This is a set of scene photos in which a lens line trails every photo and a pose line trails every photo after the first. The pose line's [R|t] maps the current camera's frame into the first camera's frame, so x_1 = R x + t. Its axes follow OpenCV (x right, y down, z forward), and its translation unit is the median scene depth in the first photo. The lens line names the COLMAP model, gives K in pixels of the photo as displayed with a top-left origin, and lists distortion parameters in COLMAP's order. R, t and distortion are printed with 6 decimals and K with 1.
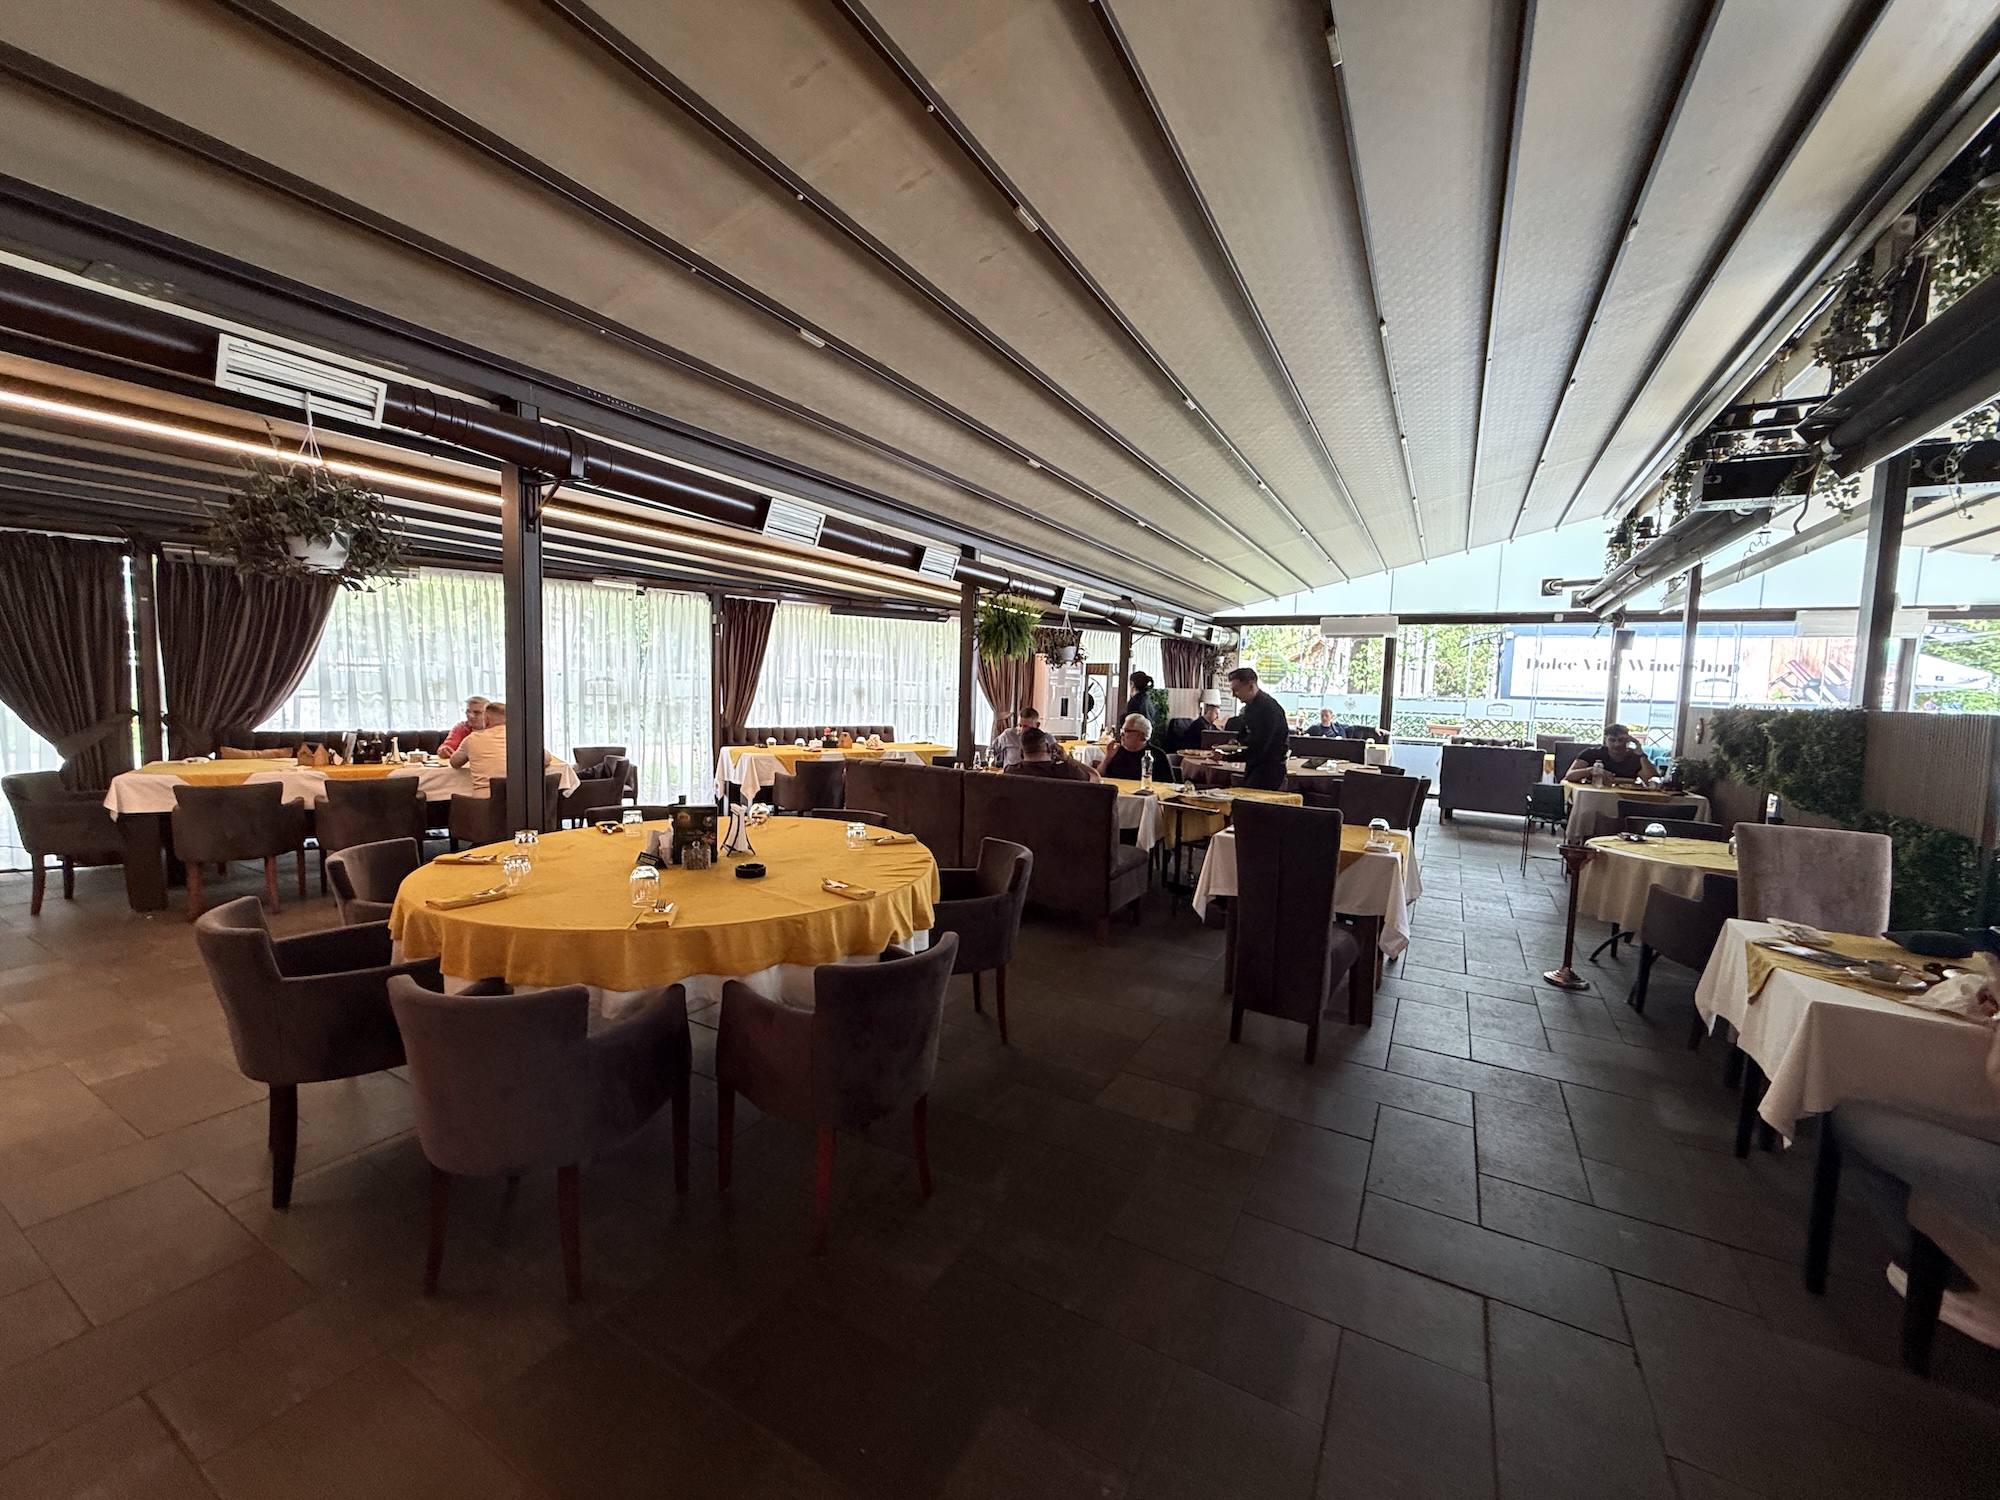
lens RADIAL K [[791.6, 0, 999.2], [0, 791.6, 748.1], [0, 0, 1]] dist [-0.003139, -0.000194]
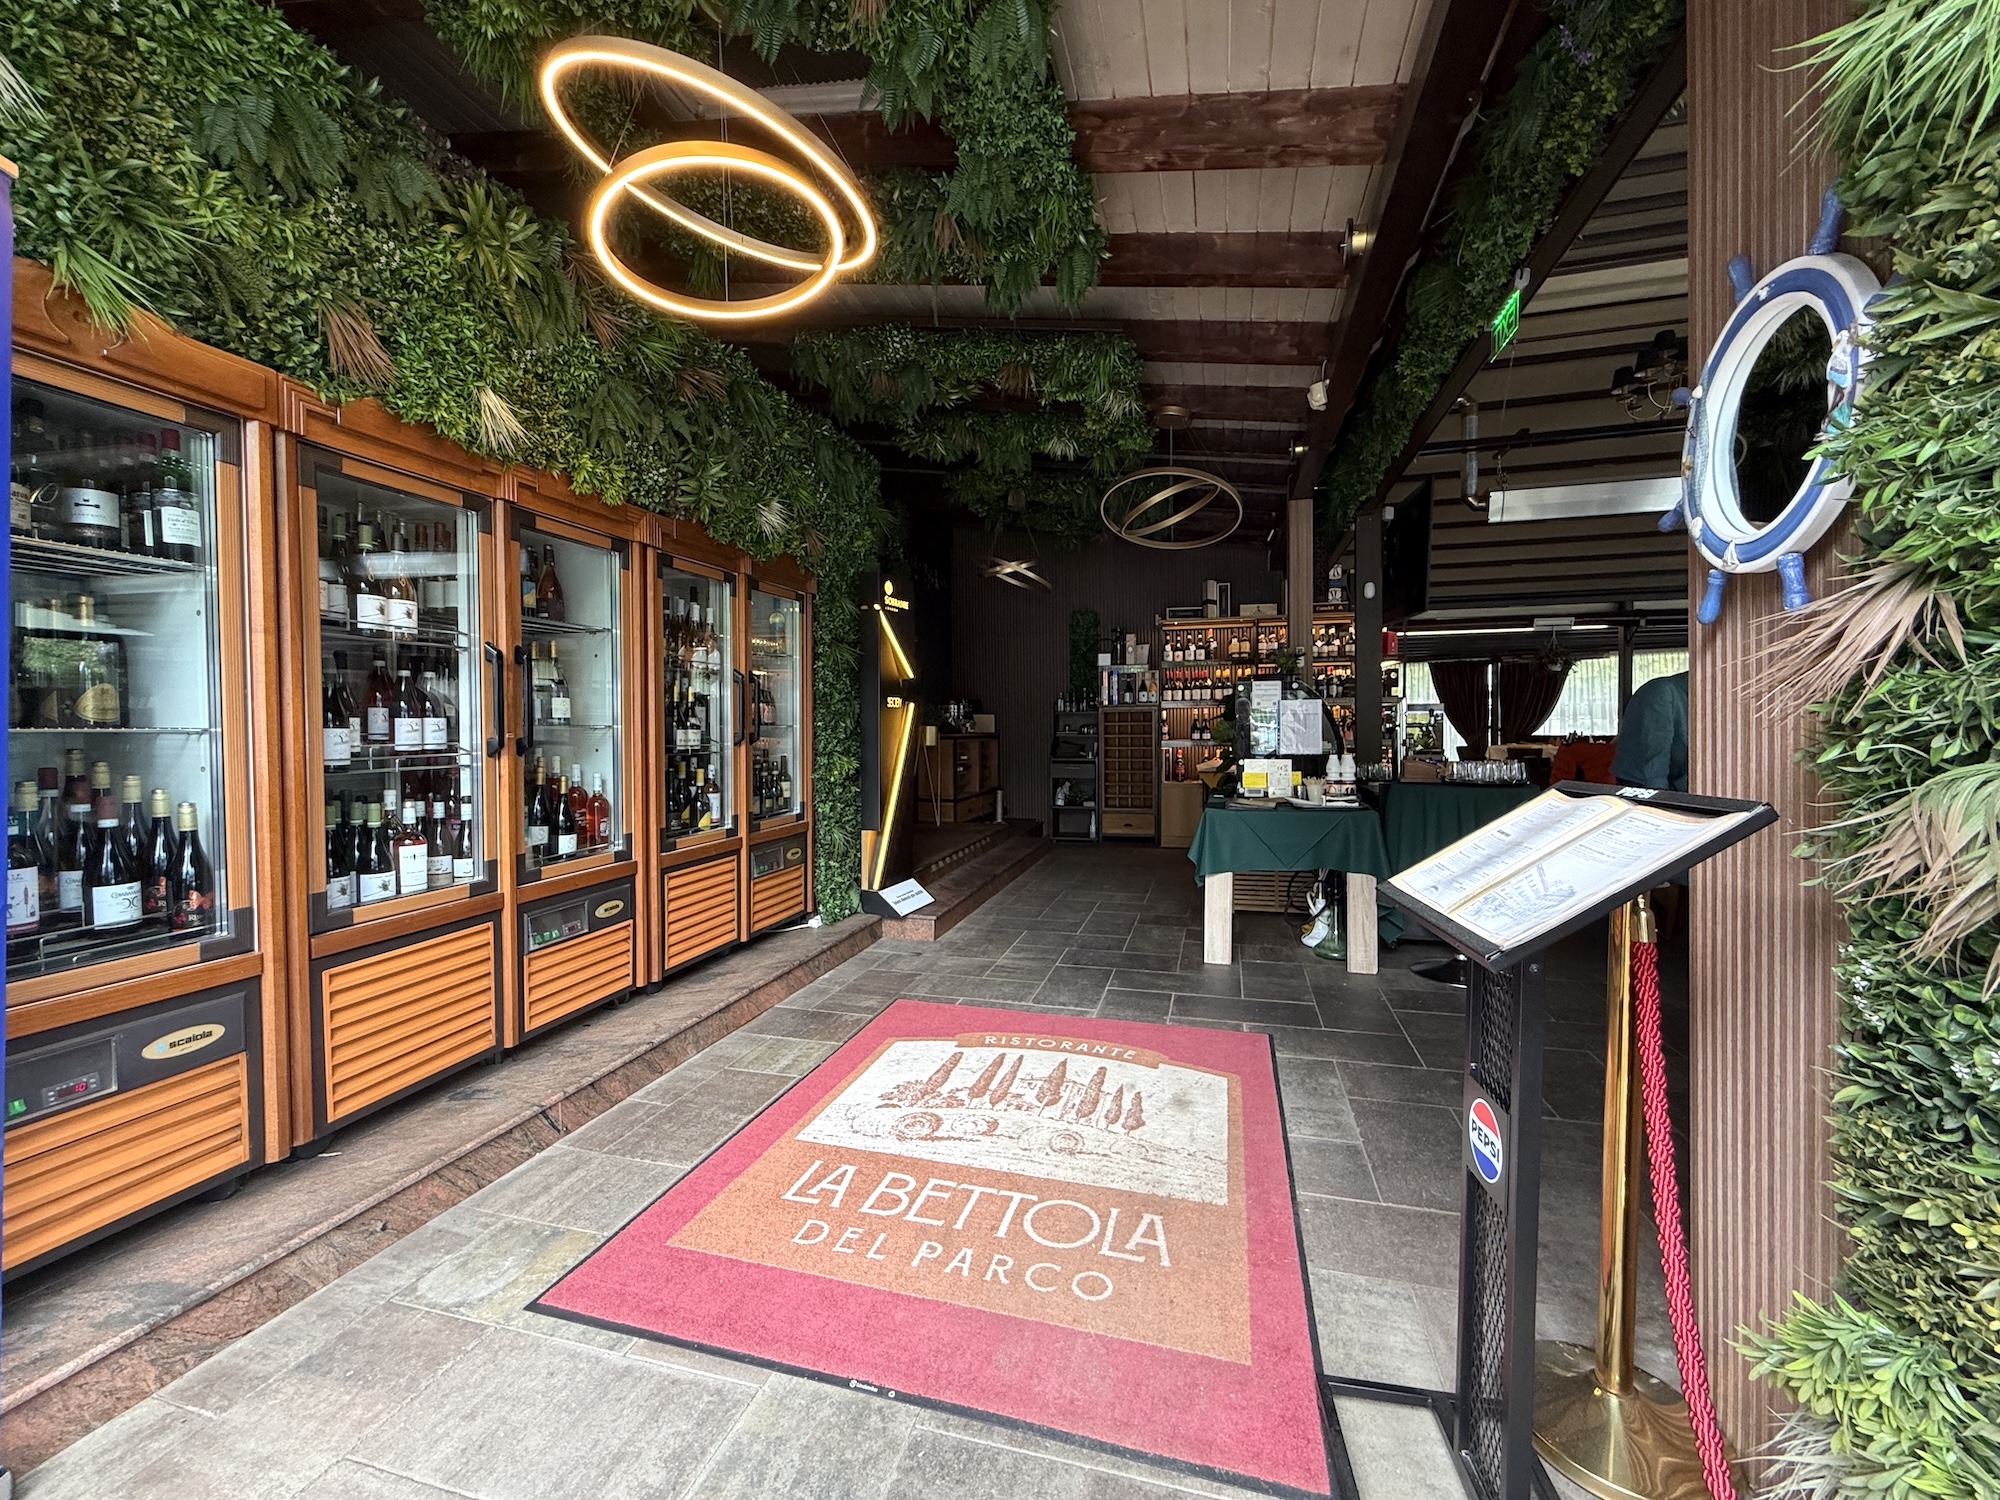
lens RADIAL K [[791.6, 0, 995.7], [0, 791.6, 746.1], [0, 0, 1]] dist [-0.003139, -0.000194]
pose [[0.251273, -0.027048, -0.967538, 0.263371], [-0.070770, 0.996421, -0.046235, 0.069474], [0.965325, 0.080090, 0.248460, -0.320433]]
